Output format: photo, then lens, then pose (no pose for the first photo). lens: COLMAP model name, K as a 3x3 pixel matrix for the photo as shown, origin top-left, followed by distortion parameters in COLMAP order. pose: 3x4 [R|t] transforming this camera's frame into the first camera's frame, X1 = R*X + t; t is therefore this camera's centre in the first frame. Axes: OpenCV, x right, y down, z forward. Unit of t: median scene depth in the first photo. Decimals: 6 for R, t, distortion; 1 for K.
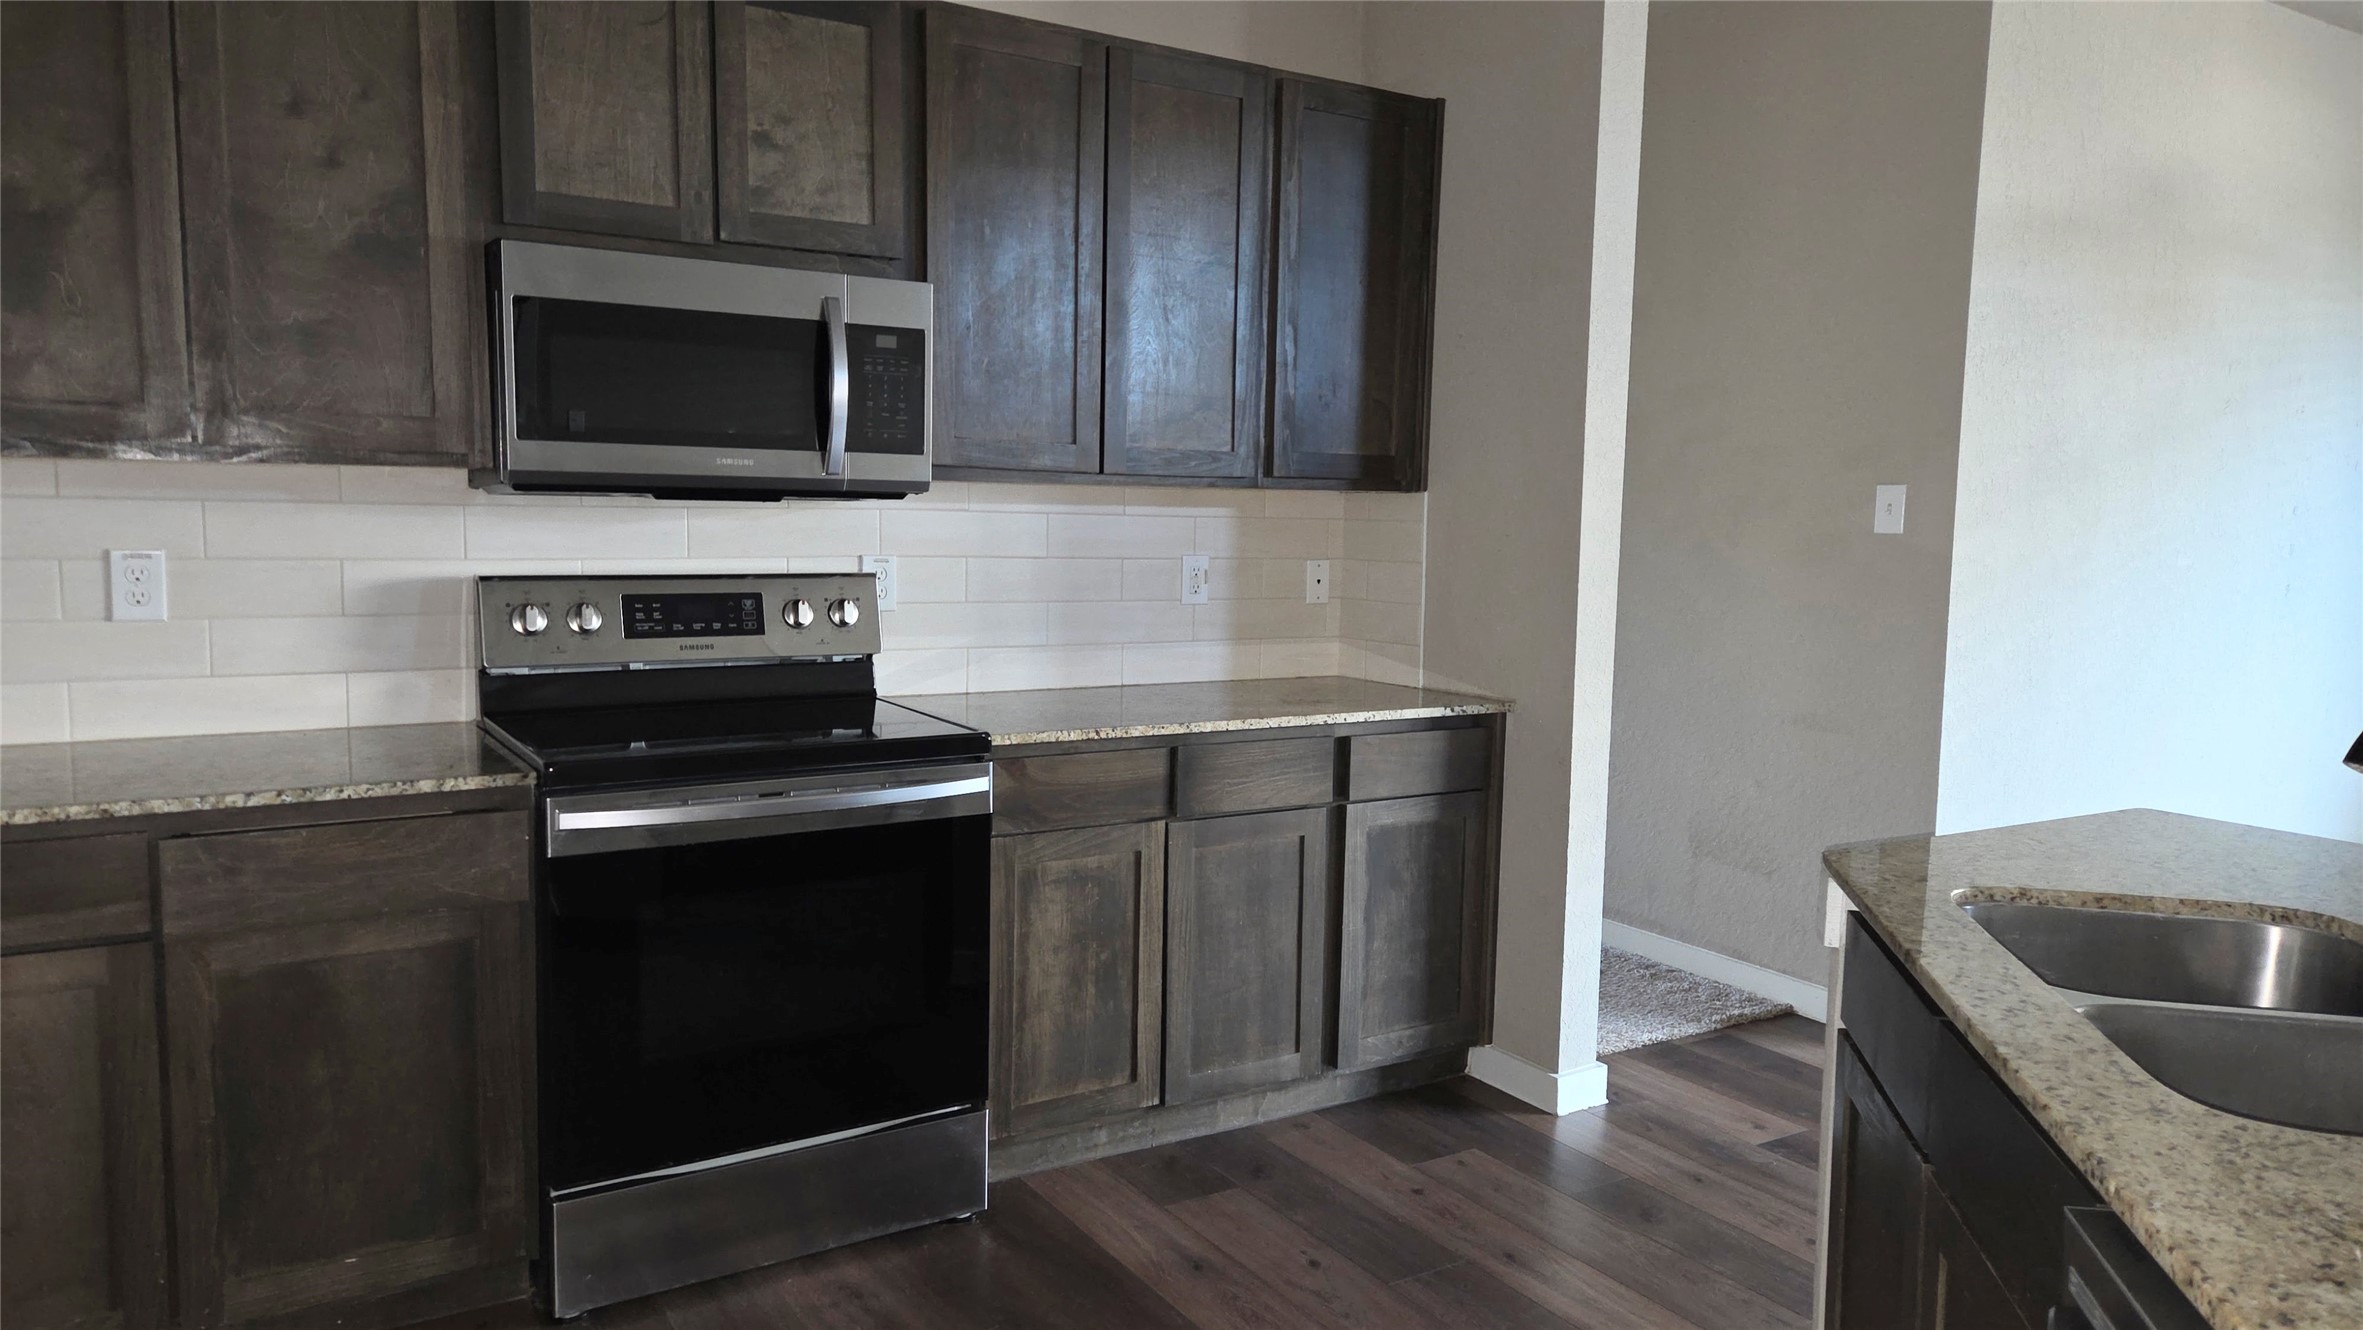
lens RADIAL K [[1592.3, 0, 1181.5], [0, 1592.3, 666.9], [0, 0, 1]] dist [-0.000737, -0.000654]
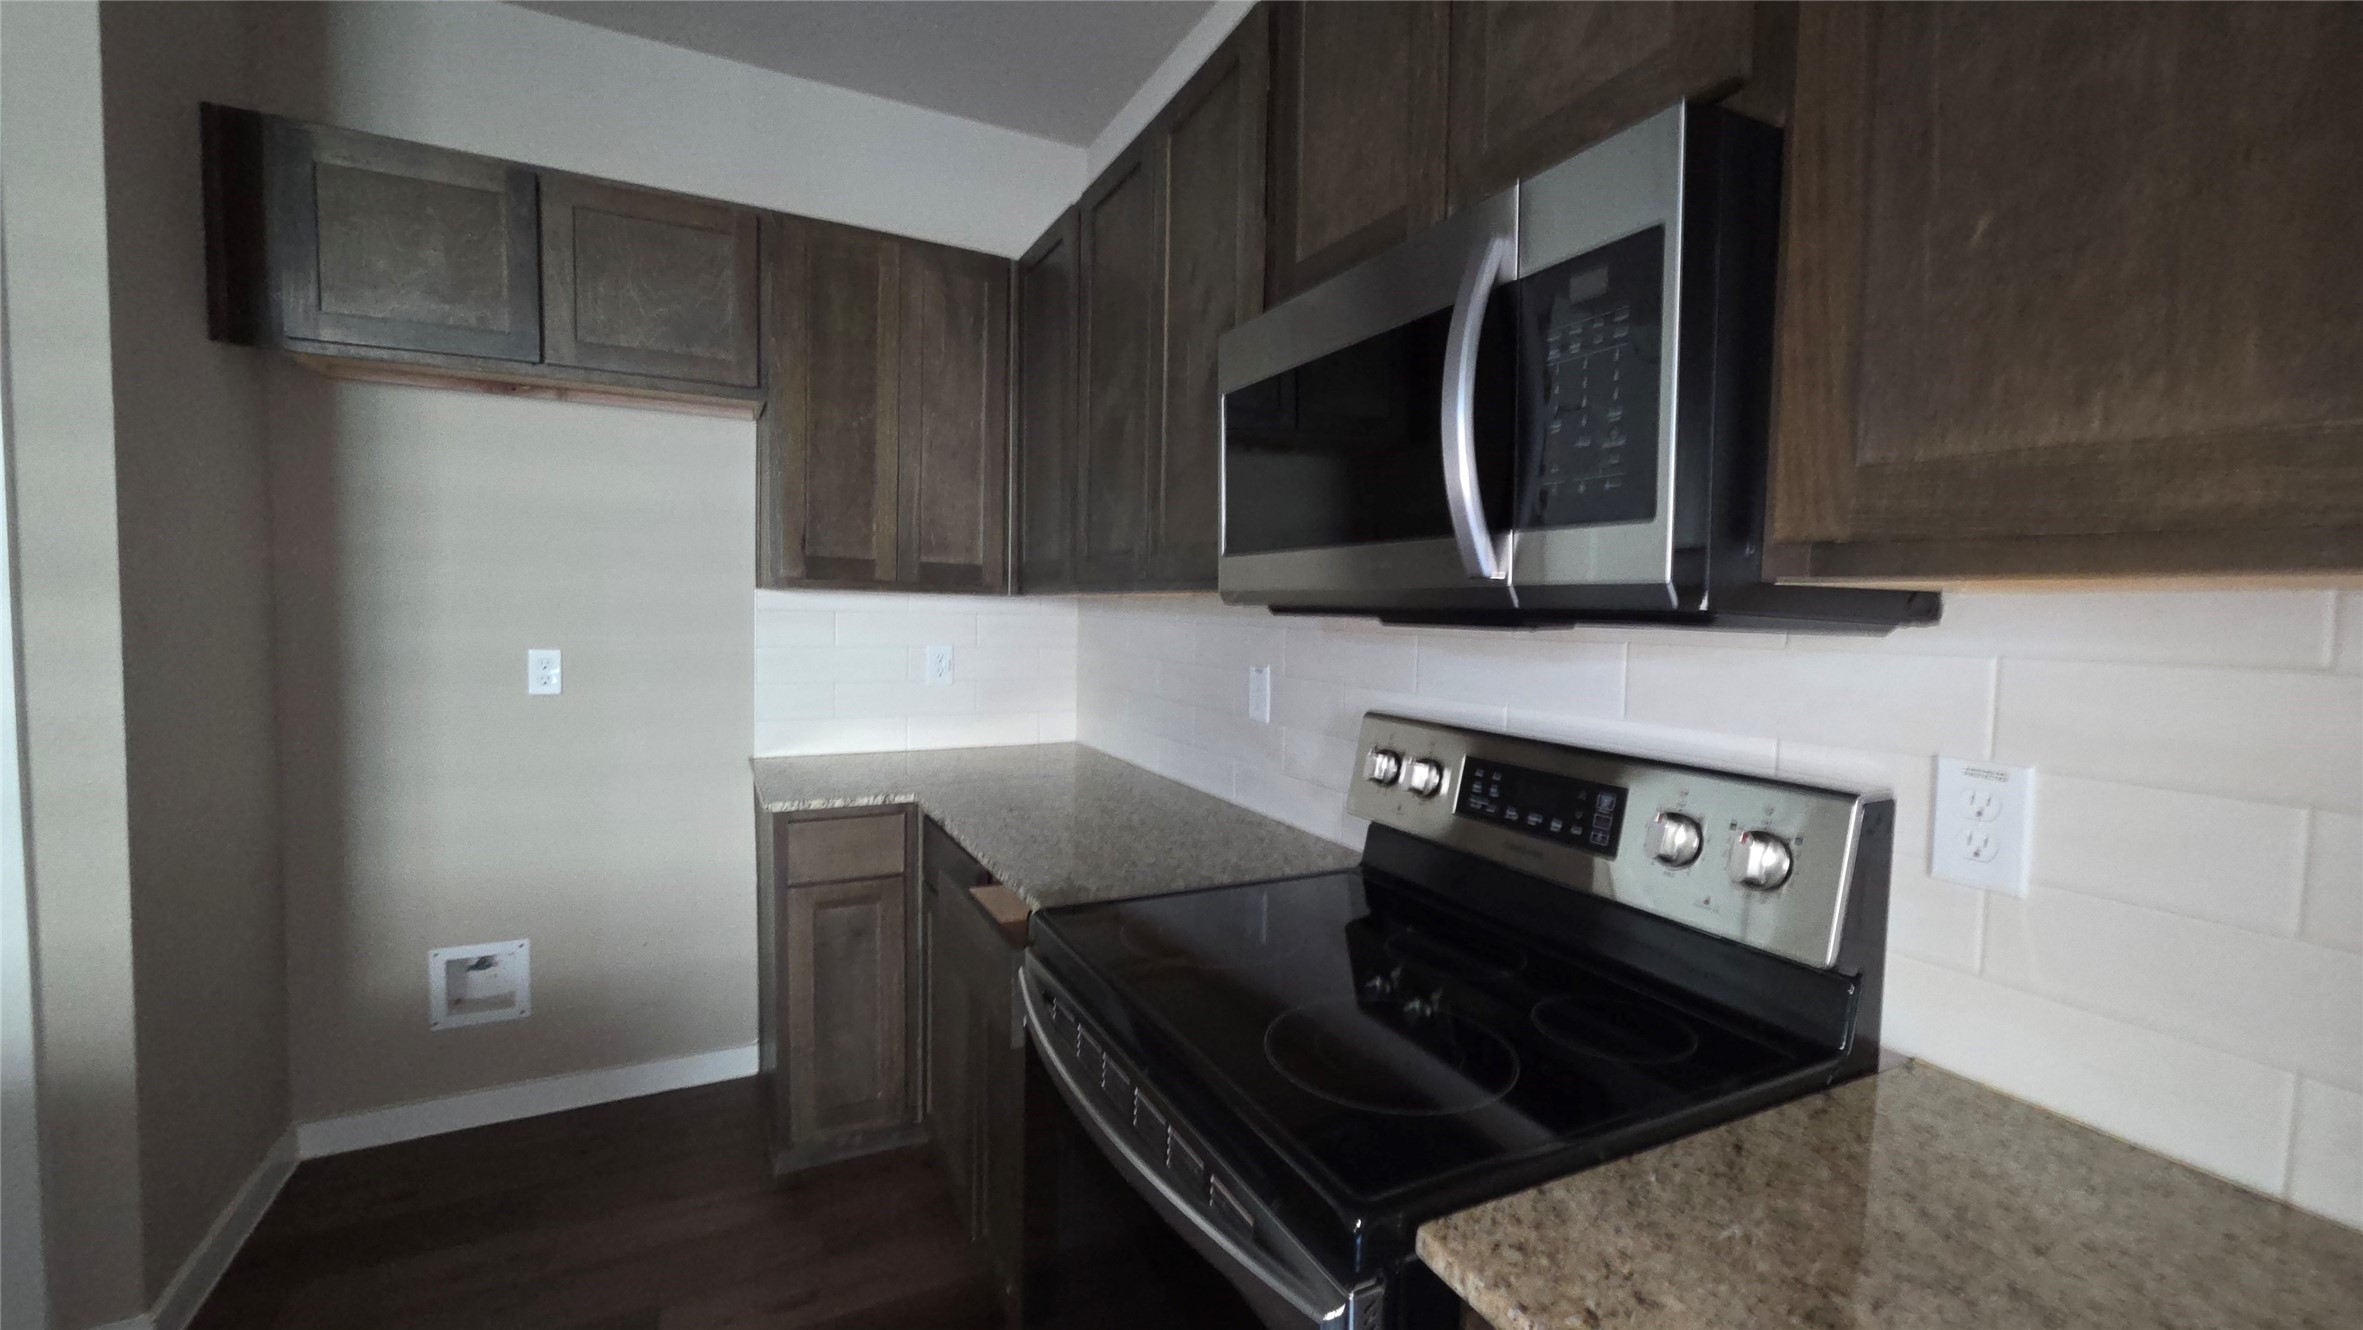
lens RADIAL K [[968.8, 0, 1181.5], [0, 968.8, 660.7], [0, 0, 1]] dist [-0.001375, -0.000042]
pose [[-0.091138, 0.033025, -0.995291, 0.105307], [-0.120091, 0.991792, 0.043905, -0.091558], [0.988571, 0.123526, -0.086424, 0.892742]]
